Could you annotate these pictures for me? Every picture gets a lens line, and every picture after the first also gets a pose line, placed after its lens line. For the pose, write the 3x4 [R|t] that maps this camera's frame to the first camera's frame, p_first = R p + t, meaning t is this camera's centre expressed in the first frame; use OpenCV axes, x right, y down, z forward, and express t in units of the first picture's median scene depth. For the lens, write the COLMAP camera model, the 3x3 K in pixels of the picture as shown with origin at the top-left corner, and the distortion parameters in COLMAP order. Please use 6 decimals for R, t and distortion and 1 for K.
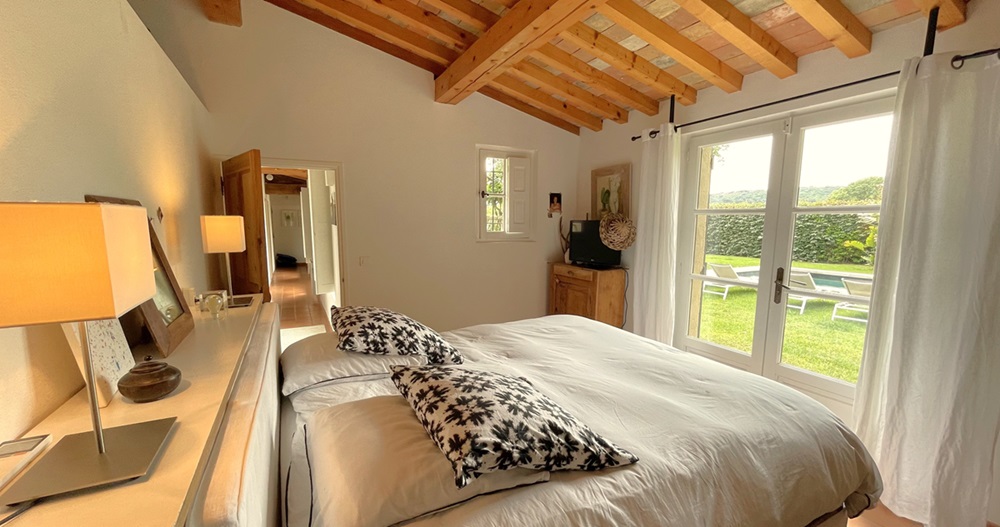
lens RADIAL K [[403.3, 0, 501.0], [0, 403.3, 278.9], [0, 0, 1]] dist [-0.000909, -0.000344]
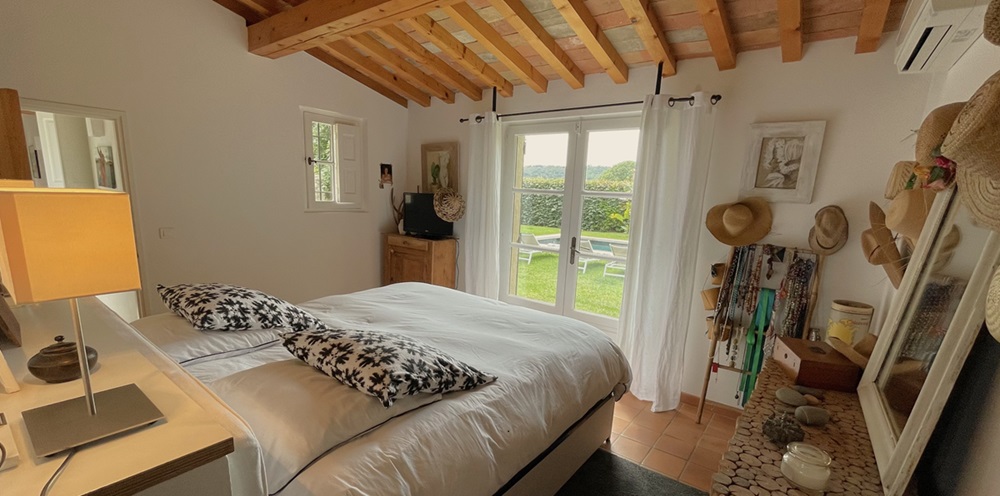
lens RADIAL K [[418.9, 0, 496.7], [0, 418.9, 280.1], [0, 0, 1]] dist [0.000314, -0.000008]
pose [[0.903725, -0.053050, 0.424814, -0.157428], [0.021037, 0.996597, 0.079700, -0.002159], [-0.427597, -0.063090, 0.901765, -0.172048]]
